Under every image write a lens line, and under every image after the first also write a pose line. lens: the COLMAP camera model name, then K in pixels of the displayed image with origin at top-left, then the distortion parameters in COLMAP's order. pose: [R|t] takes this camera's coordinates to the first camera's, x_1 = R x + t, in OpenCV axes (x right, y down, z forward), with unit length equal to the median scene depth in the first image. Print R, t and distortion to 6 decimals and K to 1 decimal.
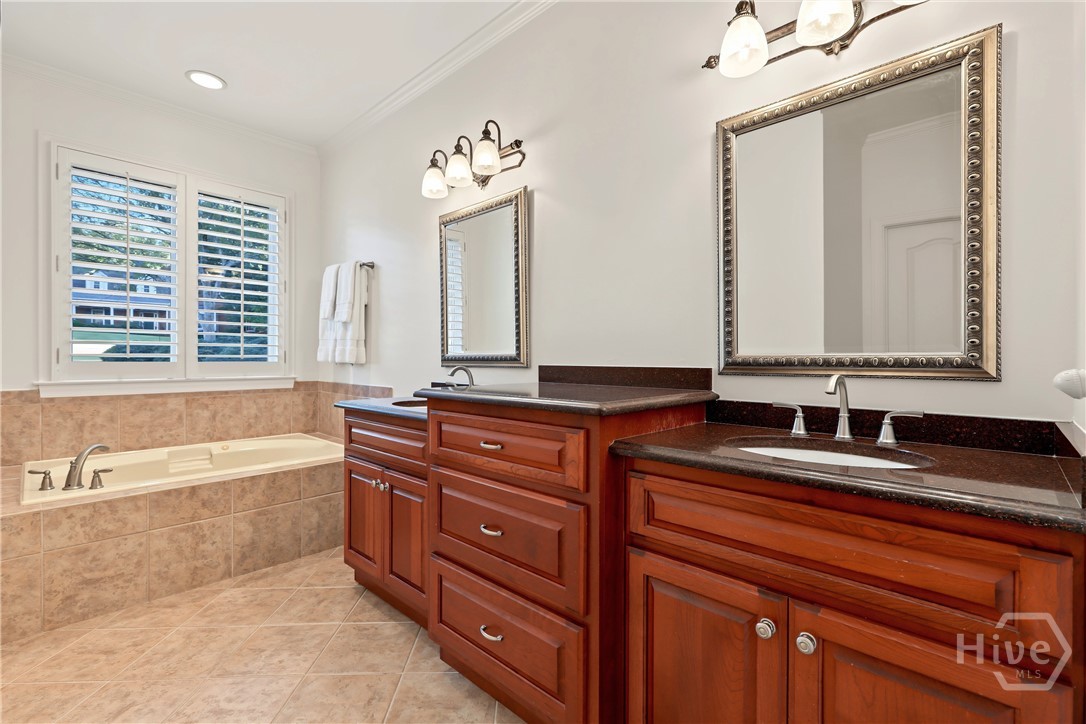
lens RADIAL K [[498.5, 0, 549.1], [0, 498.5, 362.4], [0, 0, 1]] dist [0.000140, 0.000724]
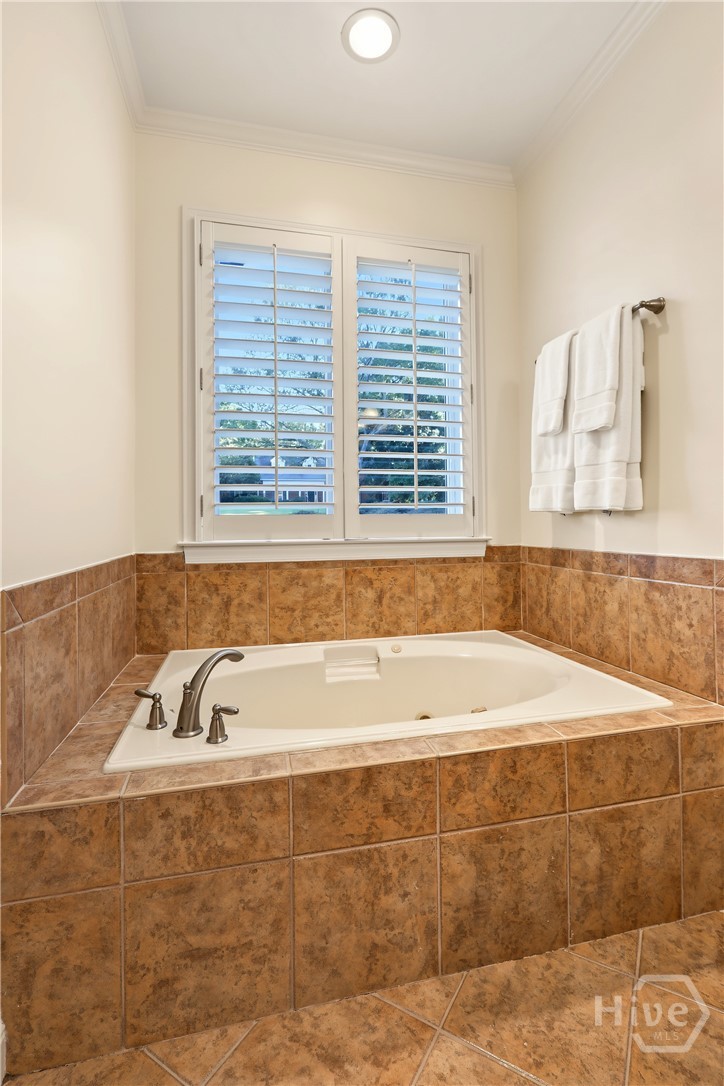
lens RADIAL K [[498.5, 0, 361.1], [0, 498.5, 537.6], [0, 0, 1]] dist [0.000140, 0.000724]
pose [[0.836743, -0.000369, -0.547595, -0.420443], [0.008157, 0.999897, 0.011791, 0.026901], [0.547535, -0.014333, 0.836660, 0.553043]]
